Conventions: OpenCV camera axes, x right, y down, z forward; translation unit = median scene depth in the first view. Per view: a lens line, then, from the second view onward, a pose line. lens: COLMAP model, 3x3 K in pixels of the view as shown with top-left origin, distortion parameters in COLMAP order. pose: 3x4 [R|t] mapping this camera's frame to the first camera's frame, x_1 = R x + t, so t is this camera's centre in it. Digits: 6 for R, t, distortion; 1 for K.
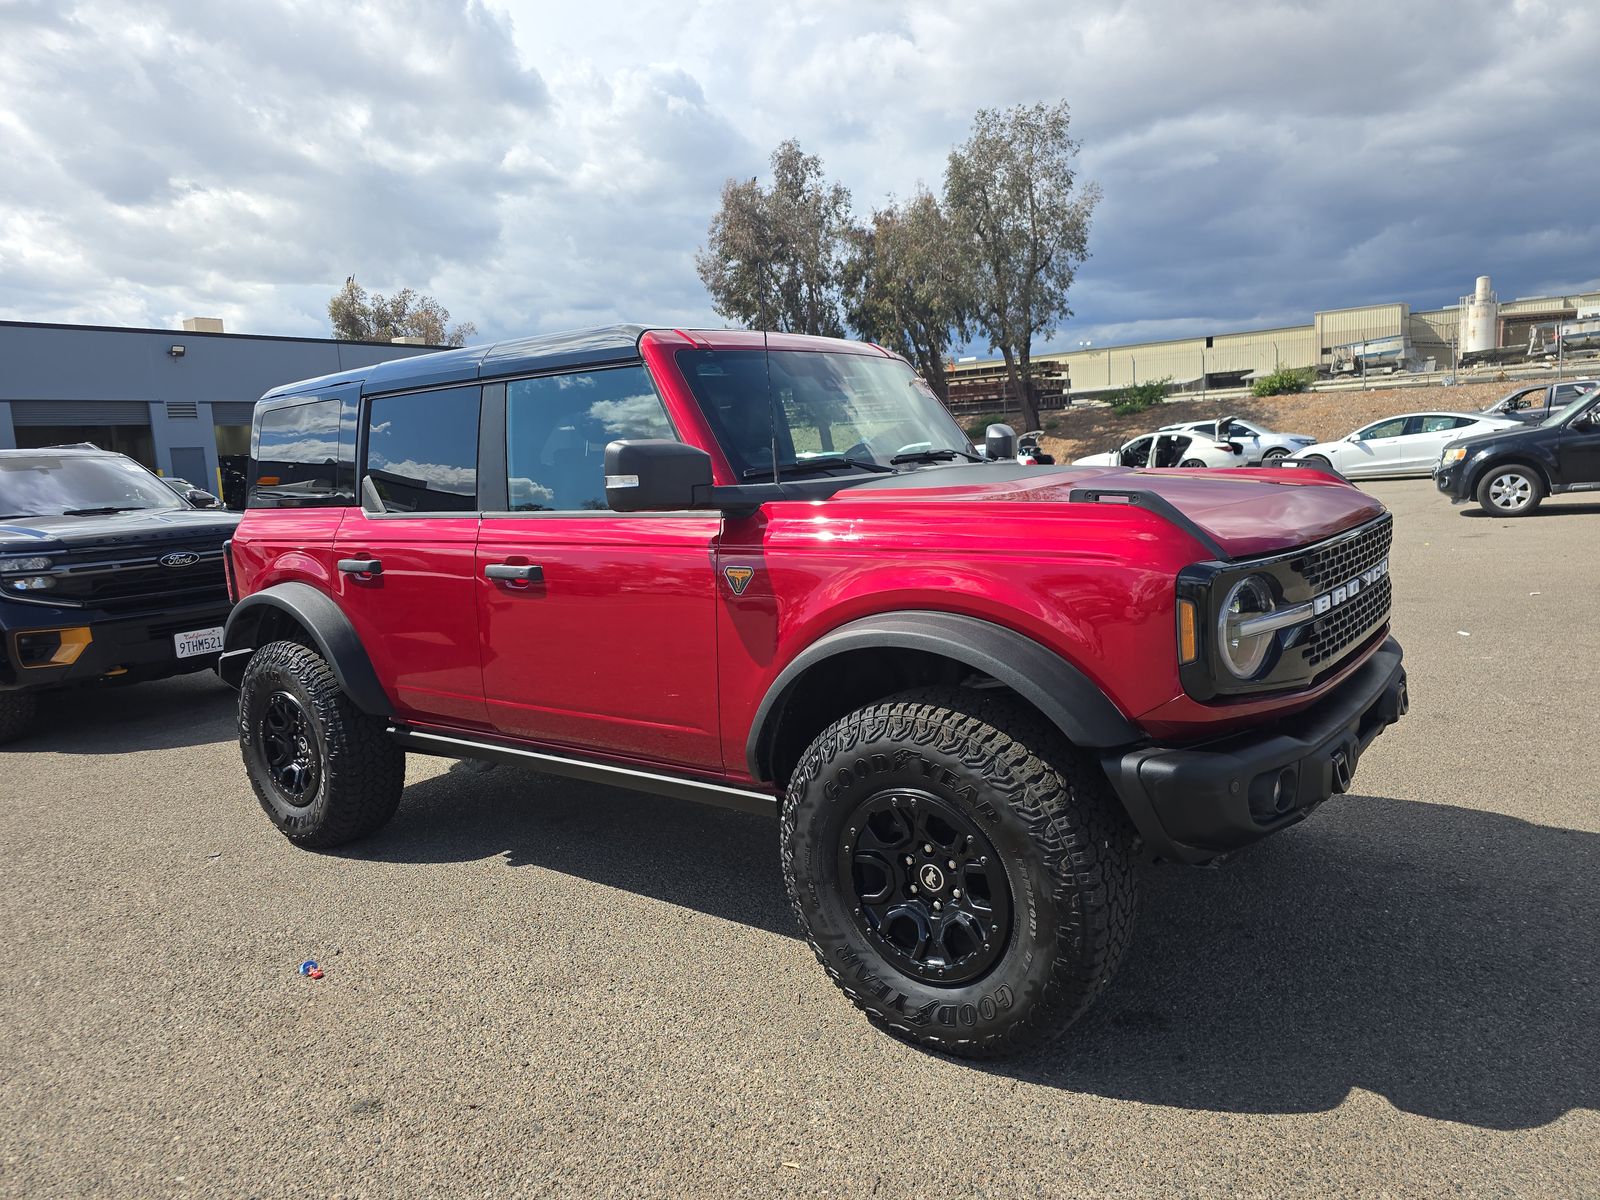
lens RADIAL K [[1059.5, 0, 800.0], [0, 1059.5, 600.0], [0, 0, 1]] dist [0.005825, -0.002547]
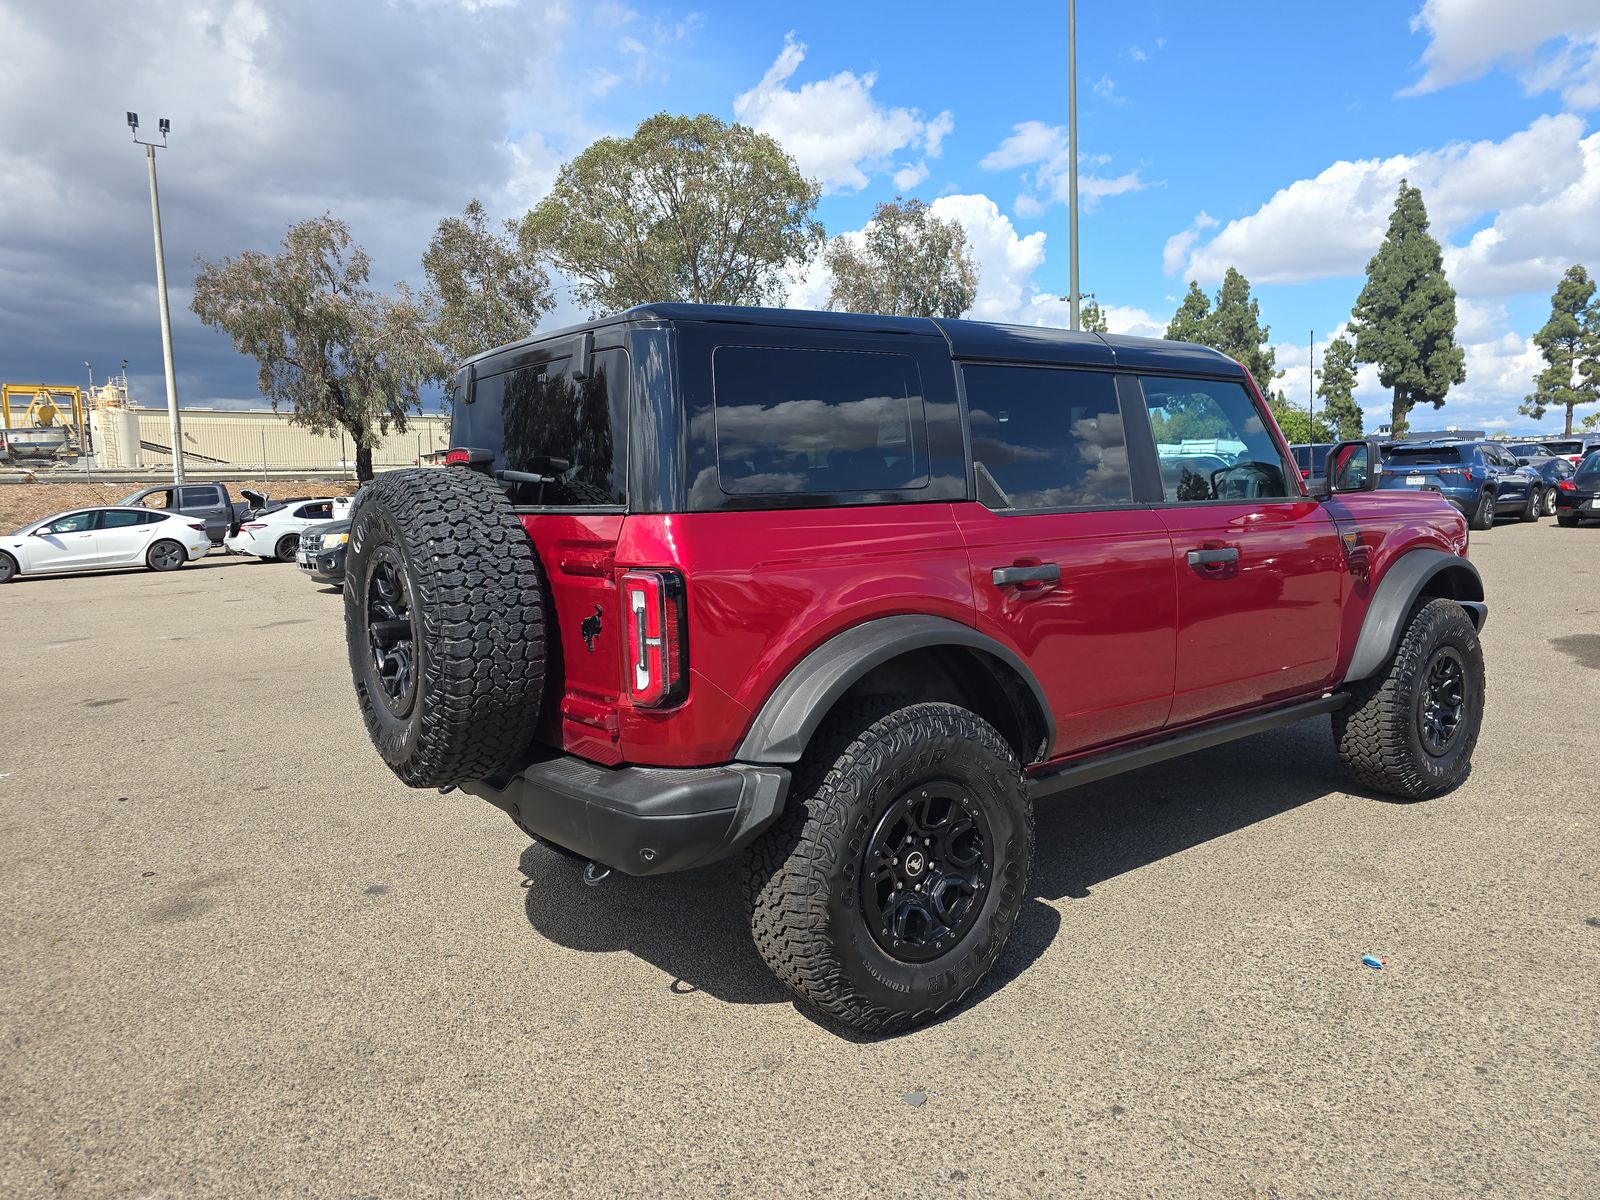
lens RADIAL K [[1084.1, 0, 800.0], [0, 1084.1, 600.0], [0, 0, 1]] dist [-0.032965, -0.002562]
pose [[0.273231, -0.041606, 0.961048, -0.697798], [0.140524, 0.990073, 0.002911, -0.022946], [-0.951629, 0.134255, 0.276365, 0.537329]]
